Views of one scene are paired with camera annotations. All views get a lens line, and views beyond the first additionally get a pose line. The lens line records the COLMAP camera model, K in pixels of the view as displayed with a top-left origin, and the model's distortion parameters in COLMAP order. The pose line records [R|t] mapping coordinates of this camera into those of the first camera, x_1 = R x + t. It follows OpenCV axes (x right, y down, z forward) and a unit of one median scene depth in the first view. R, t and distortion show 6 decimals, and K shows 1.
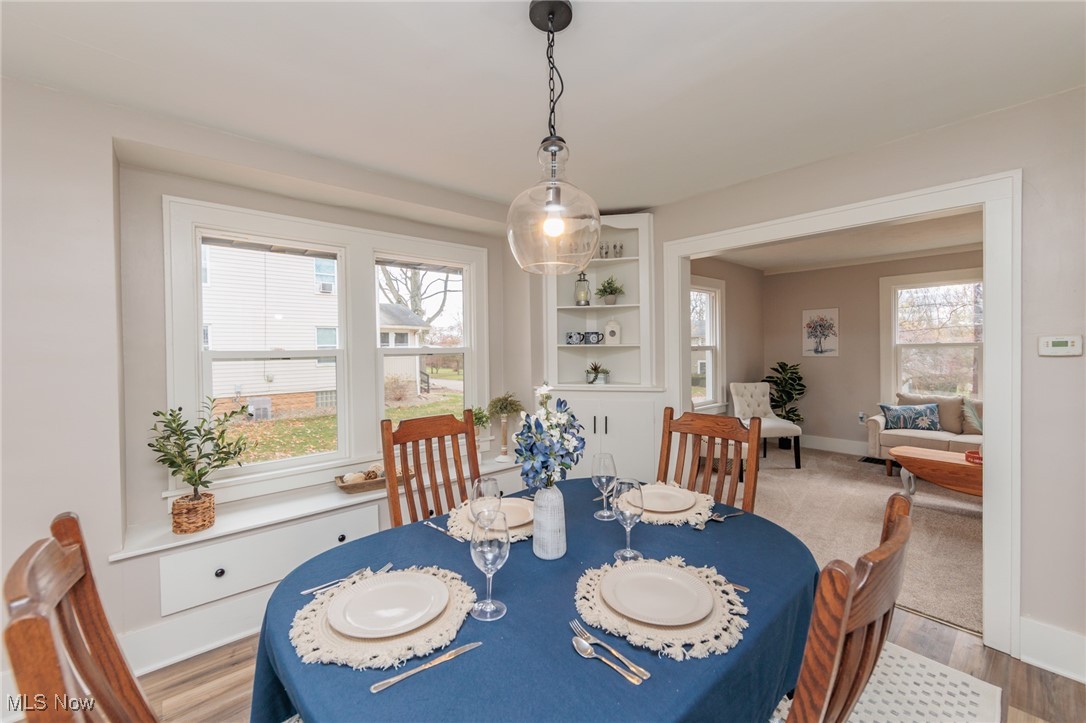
lens RADIAL K [[432.6, 0, 542.7], [0, 432.6, 352.8], [0, 0, 1]] dist [-0.011595, -0.000005]
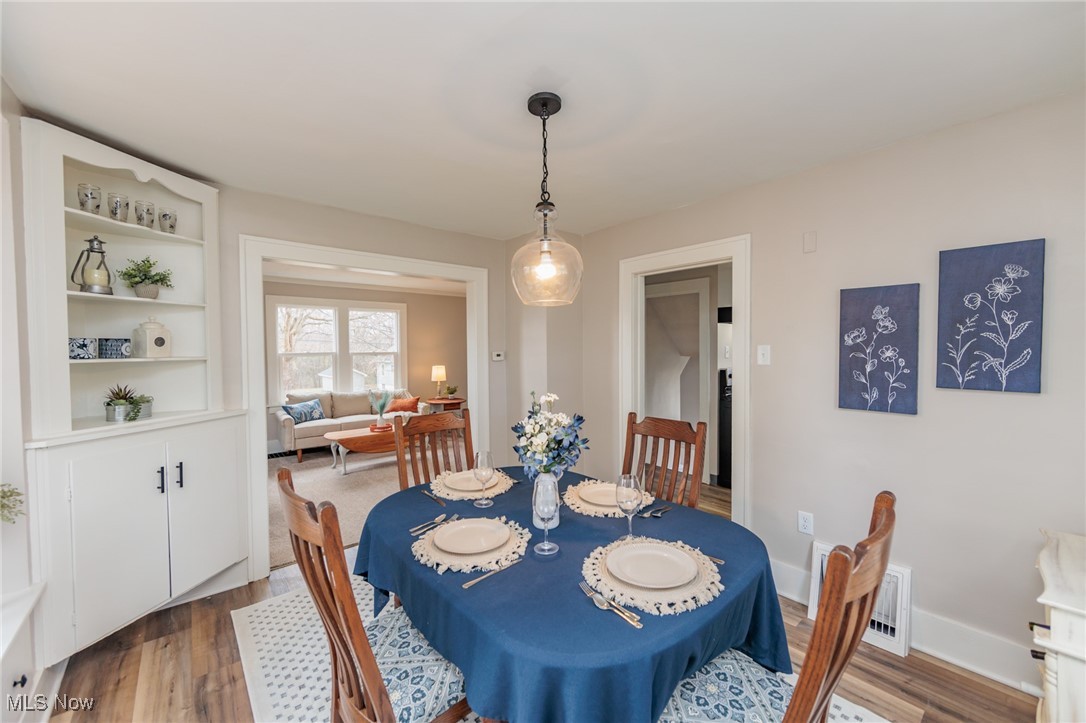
lens RADIAL K [[432.2, 0, 543.0], [0, 432.2, 361.5], [0, 0, 1]] dist [-0.009617, -0.000084]
pose [[0.015687, -0.025156, 0.999560, -0.377588], [0.017718, 0.999533, 0.024877, -0.015083], [-0.999720, 0.017320, 0.016125, 0.291228]]
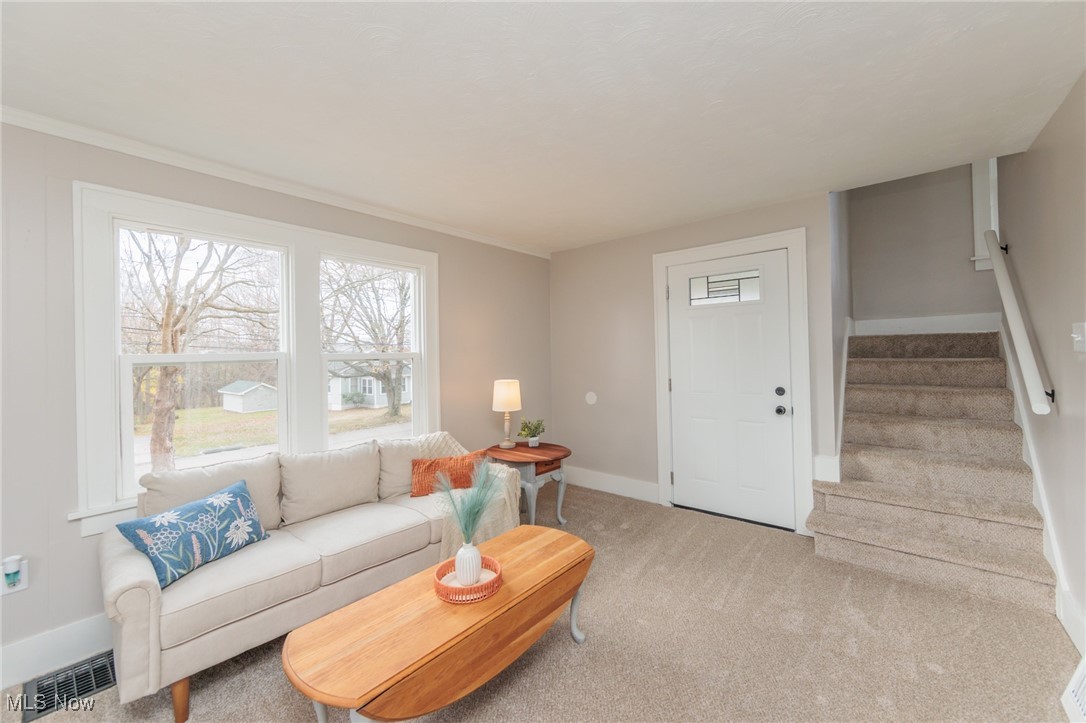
lens RADIAL K [[428.5, 0, 546.4], [0, 428.5, 353.2], [0, 0, 1]] dist [-0.002195, -0.000033]
pose [[-0.159242, 0.016150, 0.987108, 0.396329], [0.031726, 0.999433, -0.011233, -0.005260], [-0.986730, 0.029529, -0.159664, 0.738167]]
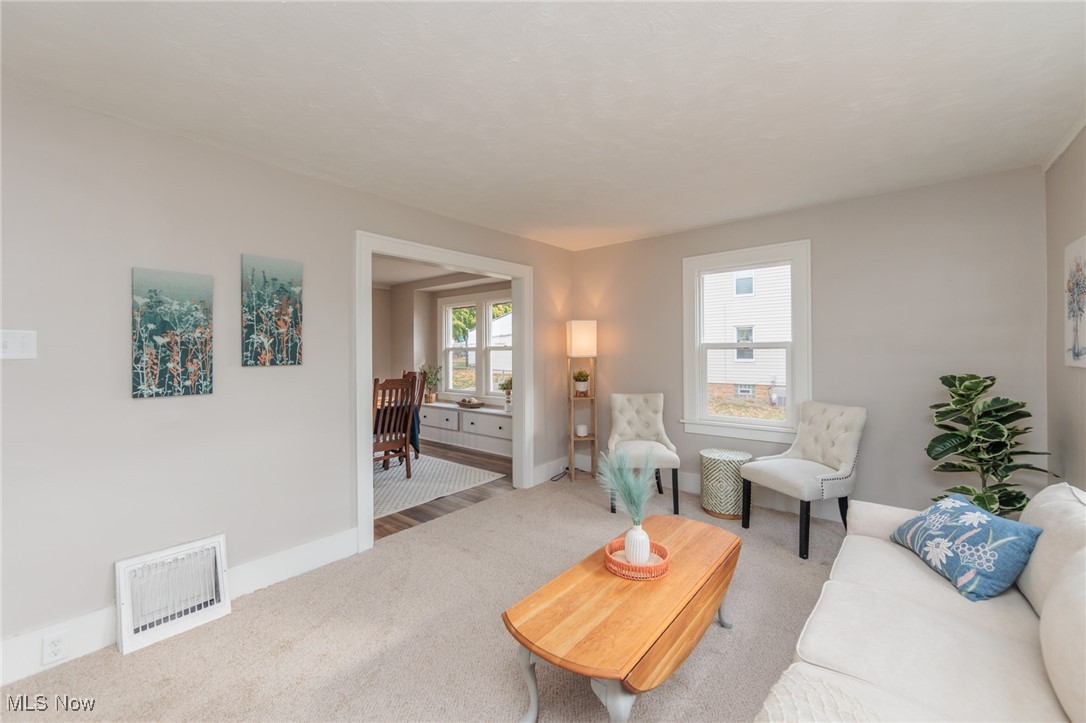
lens RADIAL K [[435.6, 0, 548.1], [0, 435.6, 353.4], [0, 0, 1]] dist [-0.003293, -0.000043]
pose [[0.175270, 0.016284, -0.984386, 1.159970], [-0.004364, 0.999866, 0.015763, -0.009006], [0.984511, 0.001533, 0.175317, 0.599878]]
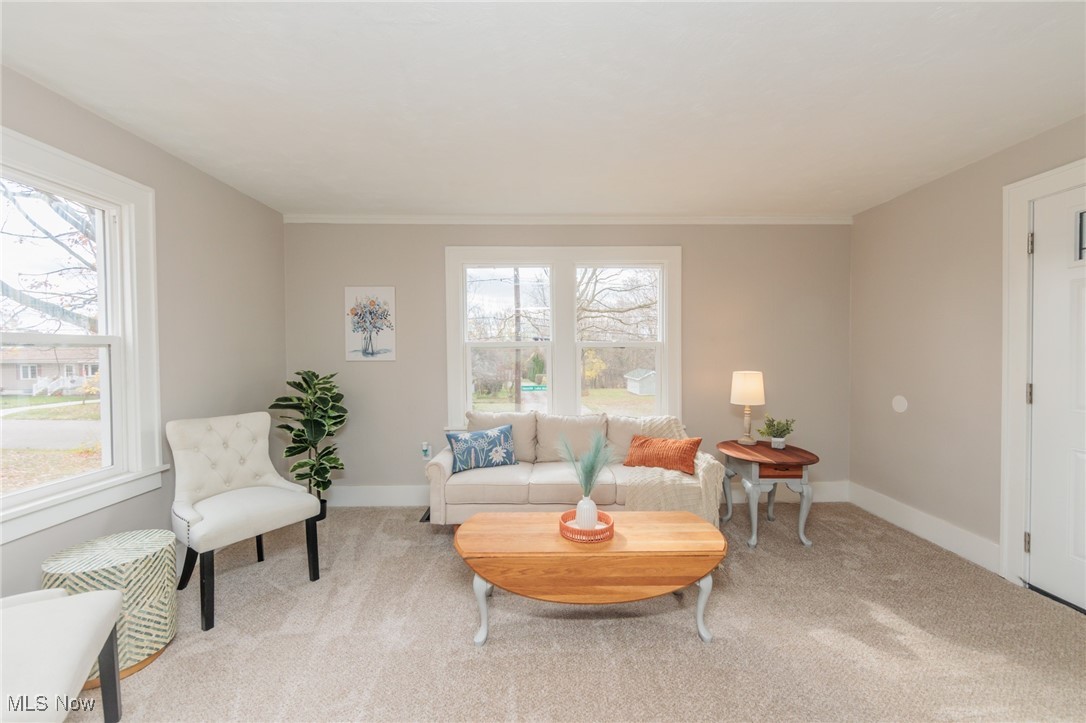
lens RADIAL K [[424.9, 0, 541.2], [0, 424.9, 362.3], [0, 0, 1]] dist [0.001162, 0.000074]
pose [[0.649763, -0.010126, 0.760070, 0.409255], [0.006241, 0.999949, 0.007986, 0.008883], [-0.760111, -0.000446, 0.649793, 0.493998]]
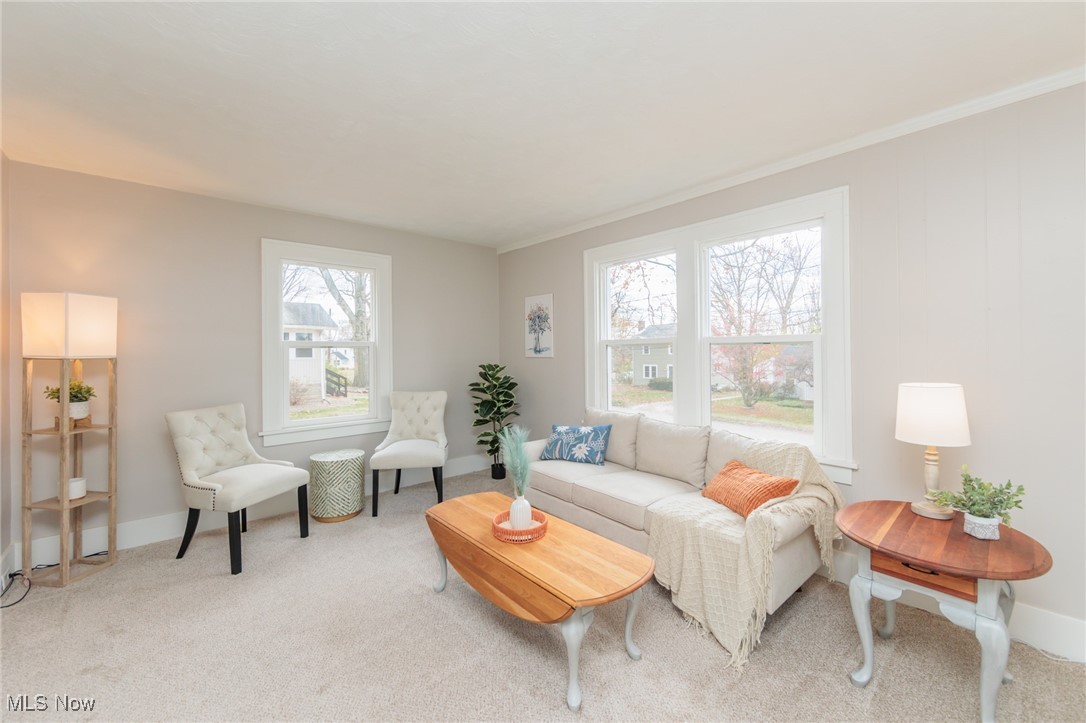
lens RADIAL K [[427.0, 0, 538.0], [0, 427.0, 351.9], [0, 0, 1]] dist [-0.000154, 0.000005]
pose [[0.999988, 0.004781, -0.001426, 0.800777], [-0.004795, 0.999936, -0.010256, 0.008414], [0.001377, 0.010262, 0.999946, 0.300952]]
